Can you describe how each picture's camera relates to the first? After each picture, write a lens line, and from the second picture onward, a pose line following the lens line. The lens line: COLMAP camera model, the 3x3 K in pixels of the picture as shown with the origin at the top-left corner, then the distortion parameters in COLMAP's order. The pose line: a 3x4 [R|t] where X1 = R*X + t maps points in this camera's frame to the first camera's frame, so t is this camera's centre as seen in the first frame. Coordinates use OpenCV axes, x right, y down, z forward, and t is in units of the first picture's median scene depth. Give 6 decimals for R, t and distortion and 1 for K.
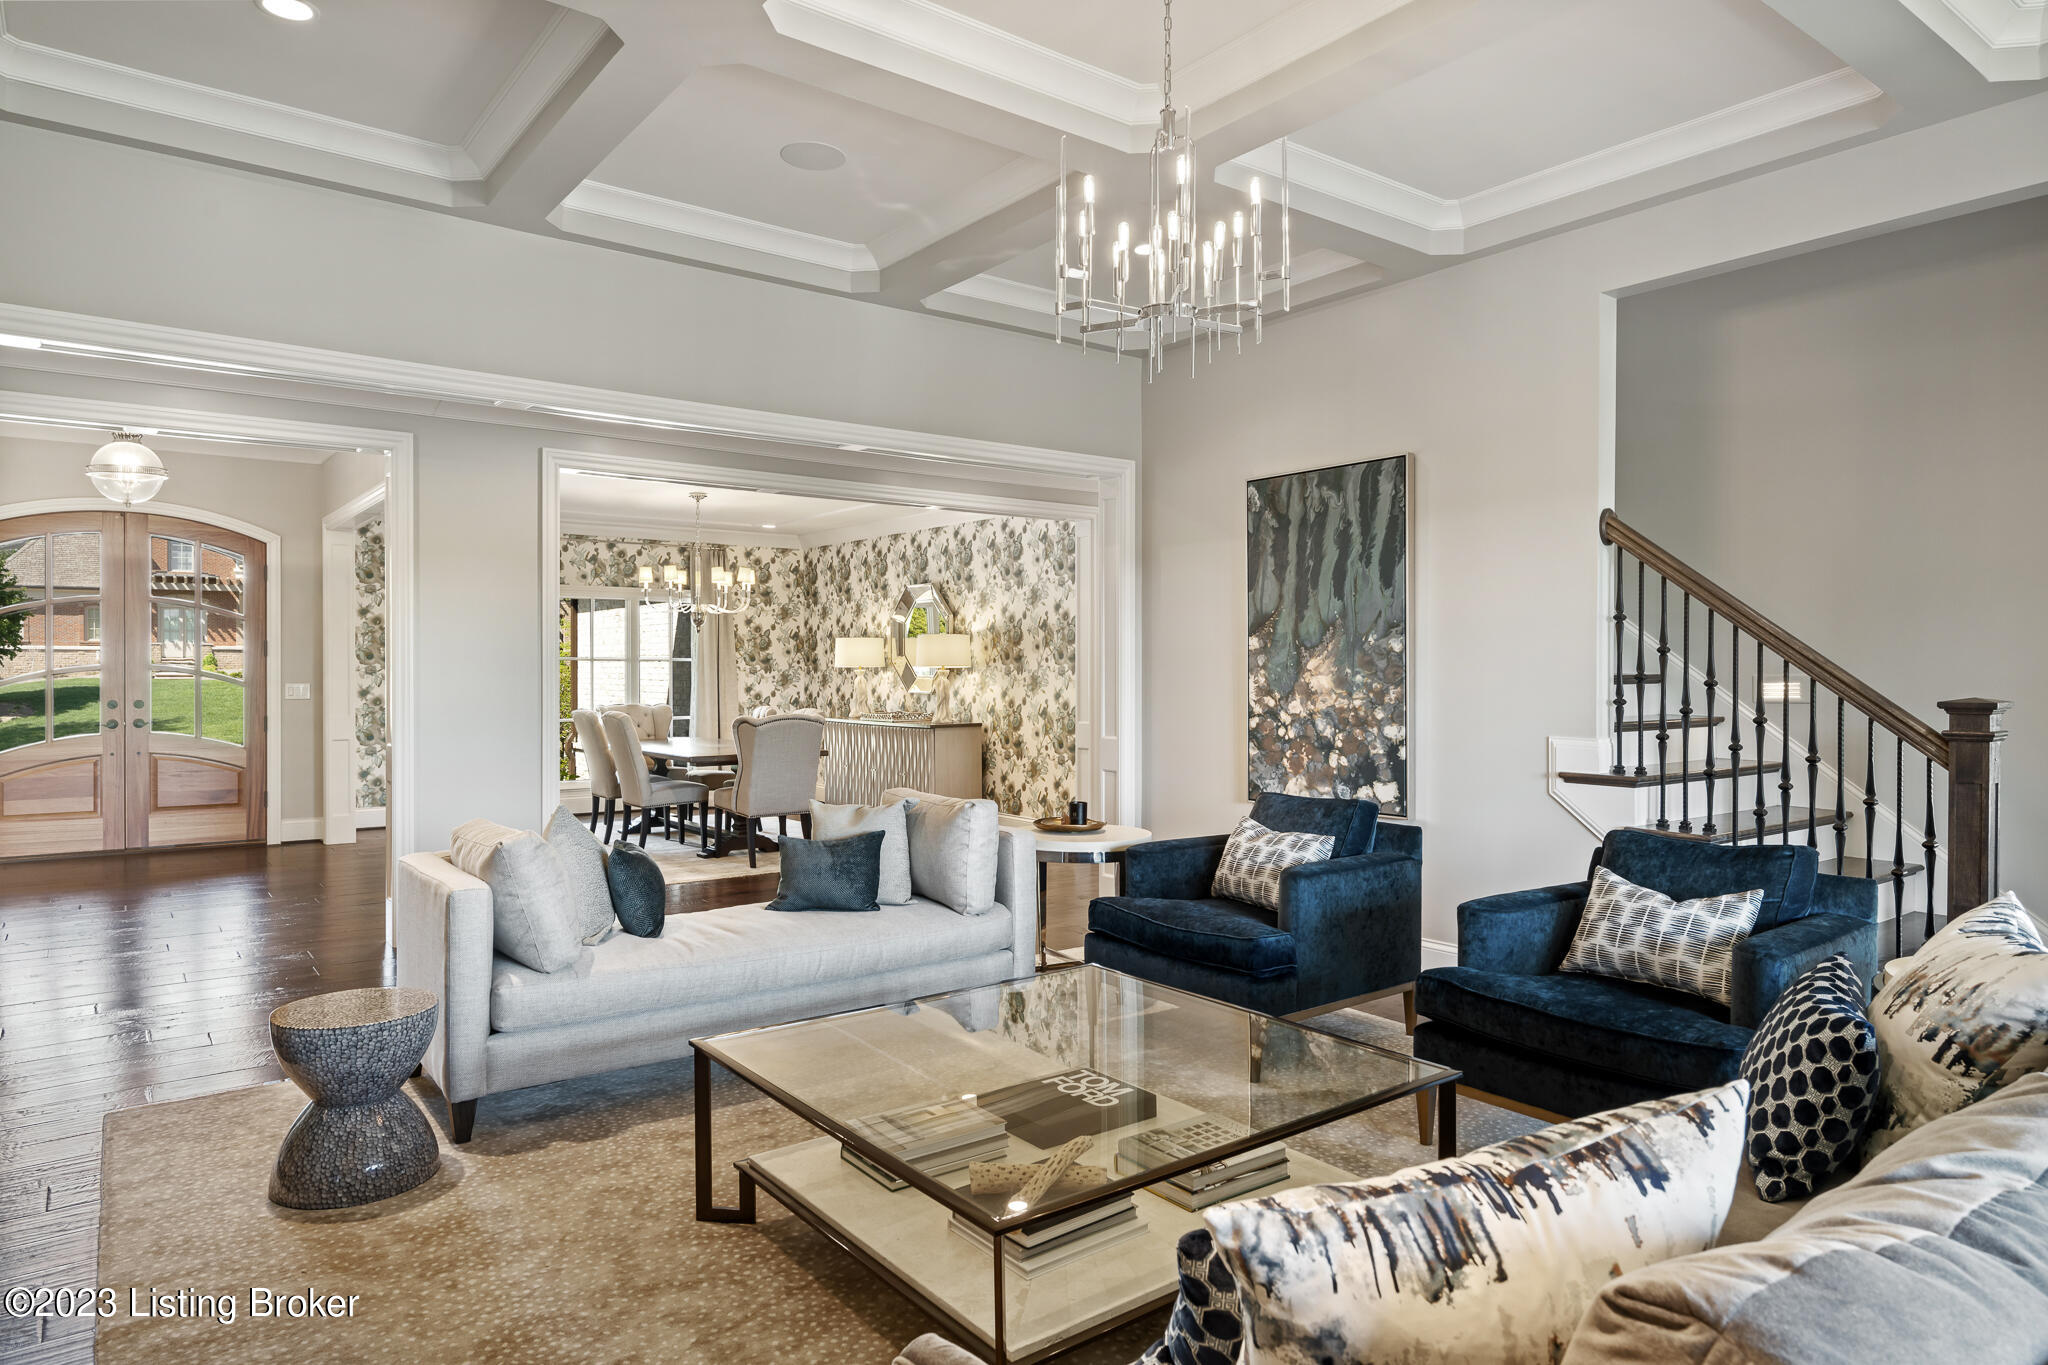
lens RADIAL K [[1240.3, 0, 1021.0], [0, 1240.3, 670.3], [0, 0, 1]] dist [-0.003844, 0.001710]
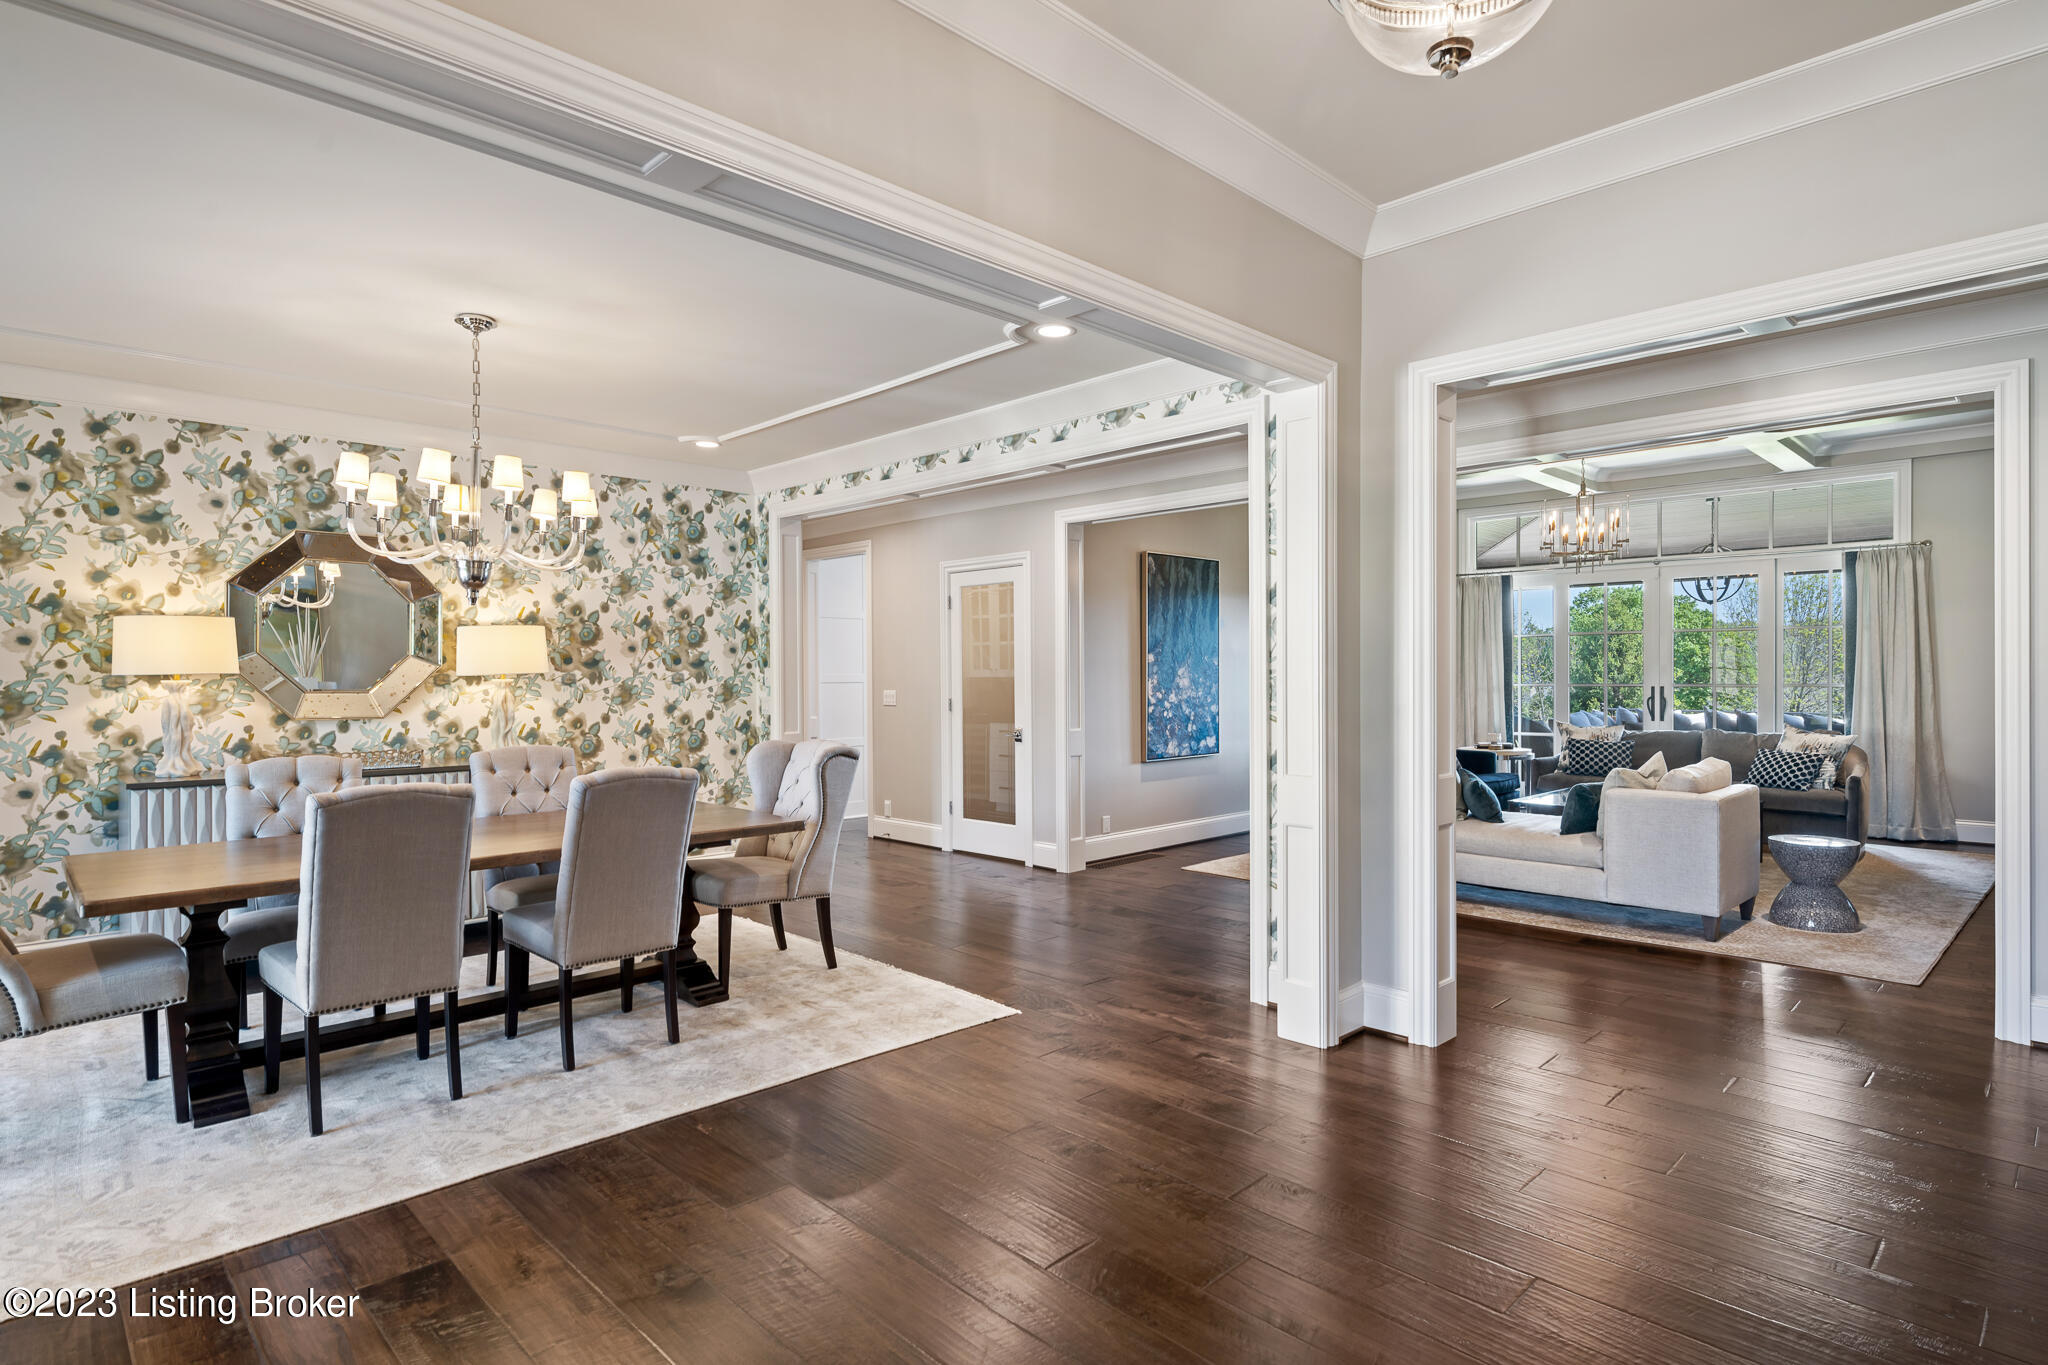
lens RADIAL K [[1047.8, 0, 1024.0], [0, 1047.8, 682.5], [0, 0, 1]] dist [0.001179, 0.000031]
pose [[-0.125872, -0.007404, 0.992019, -1.168130], [0.004401, 0.999958, 0.008021, -0.002965], [-0.992037, 0.005376, -0.125834, 1.415402]]
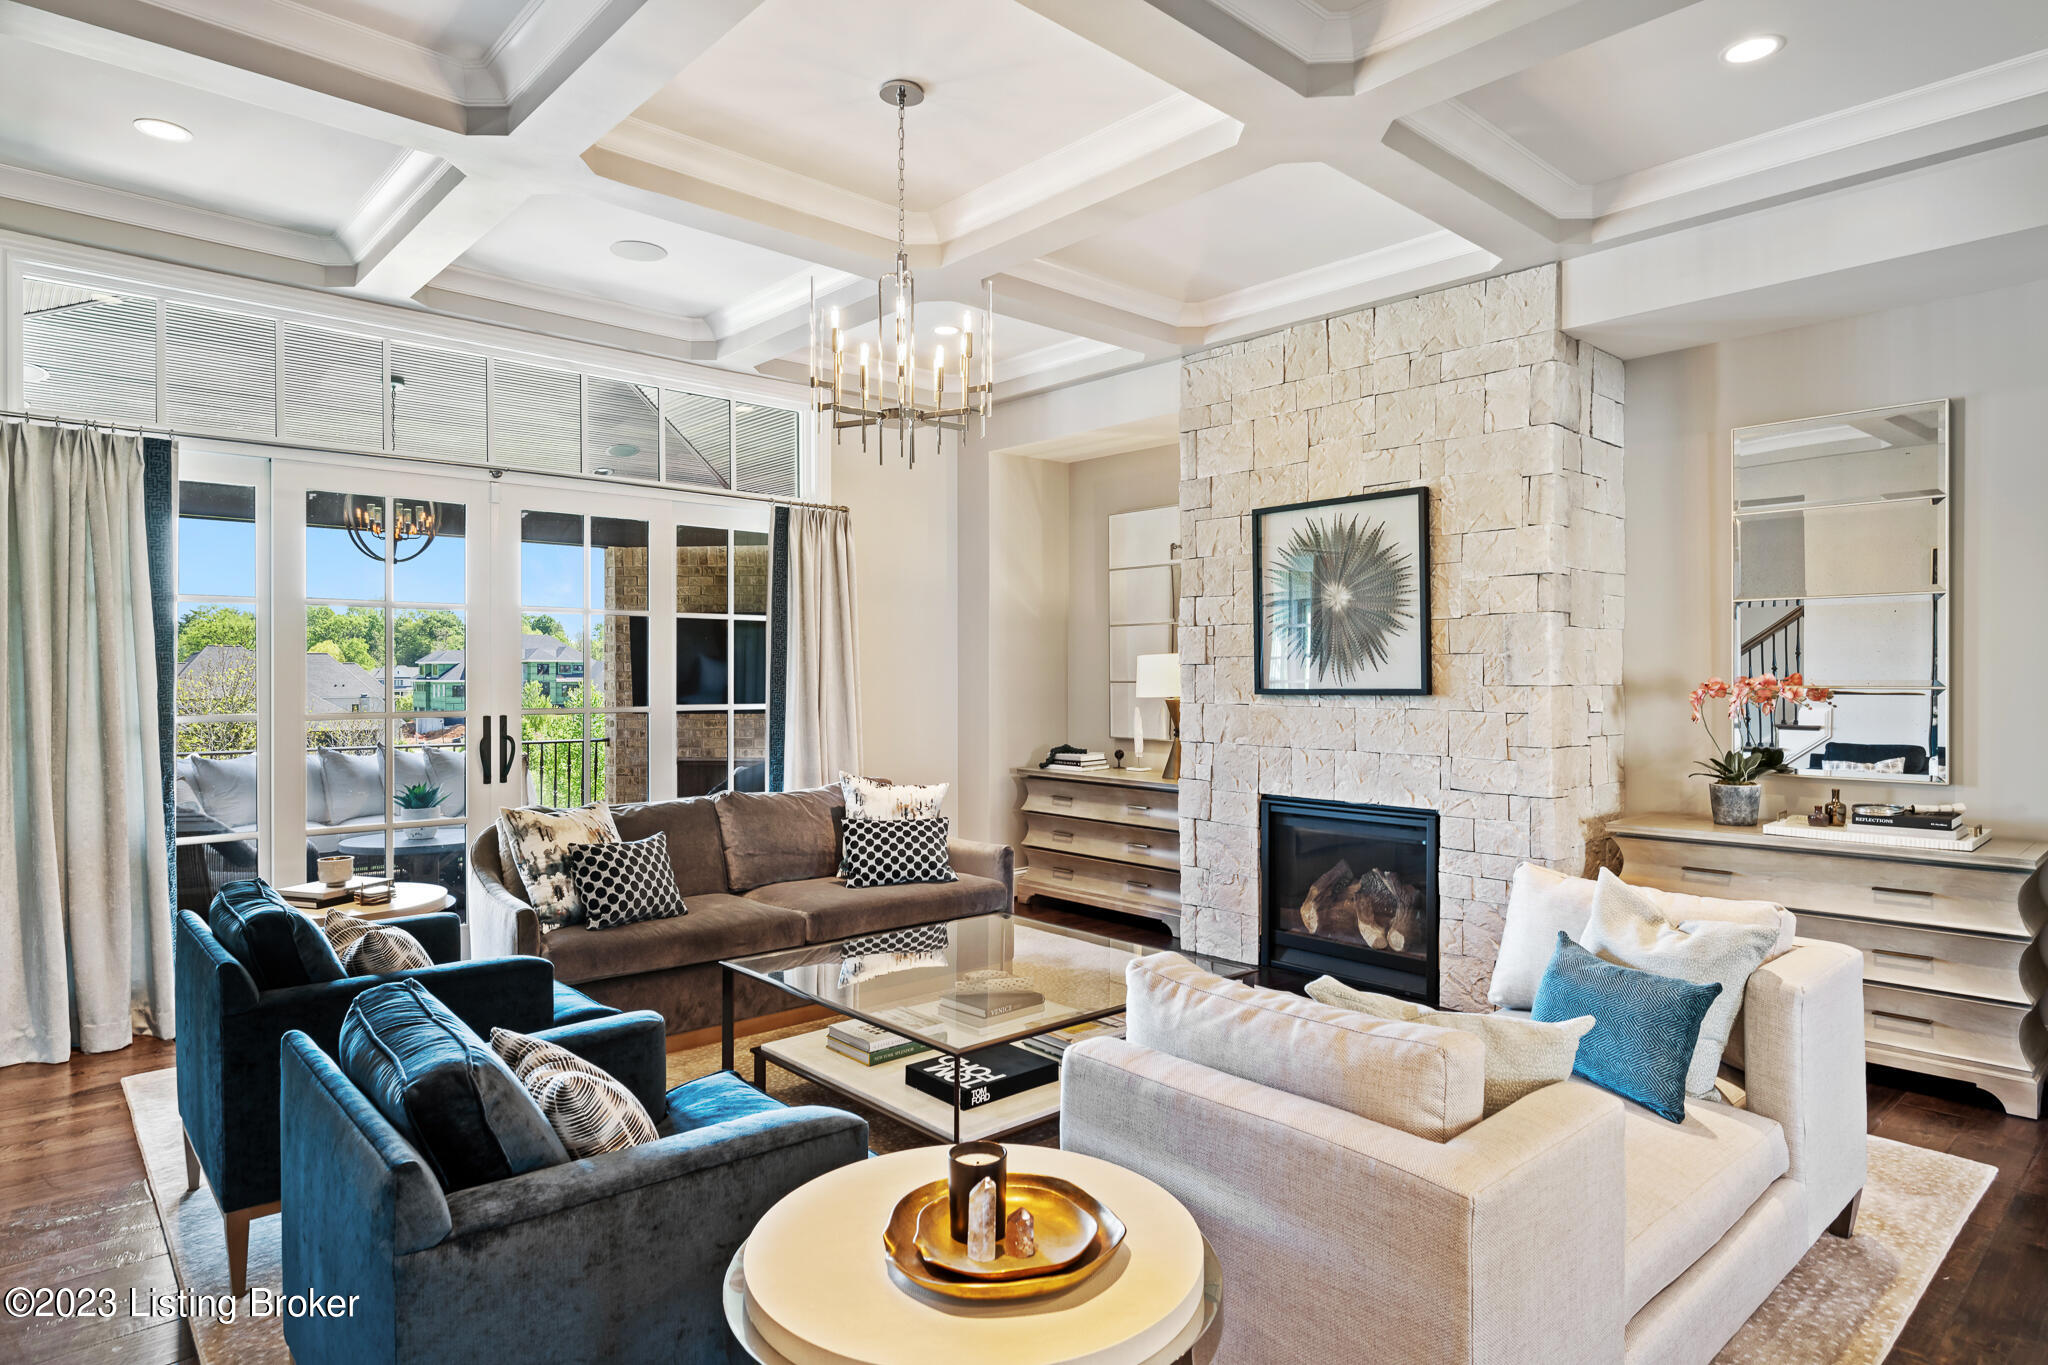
lens RADIAL K [[1148.8, 0, 1036.1], [0, 1148.8, 677.6], [0, 0, 1]] dist [-0.000741, -0.000881]
pose [[-0.996142, 0.000799, -0.087756, 0.045865], [0.000467, 0.999993, 0.003803, -0.013651], [0.087759, 0.003748, -0.996135, 1.171066]]
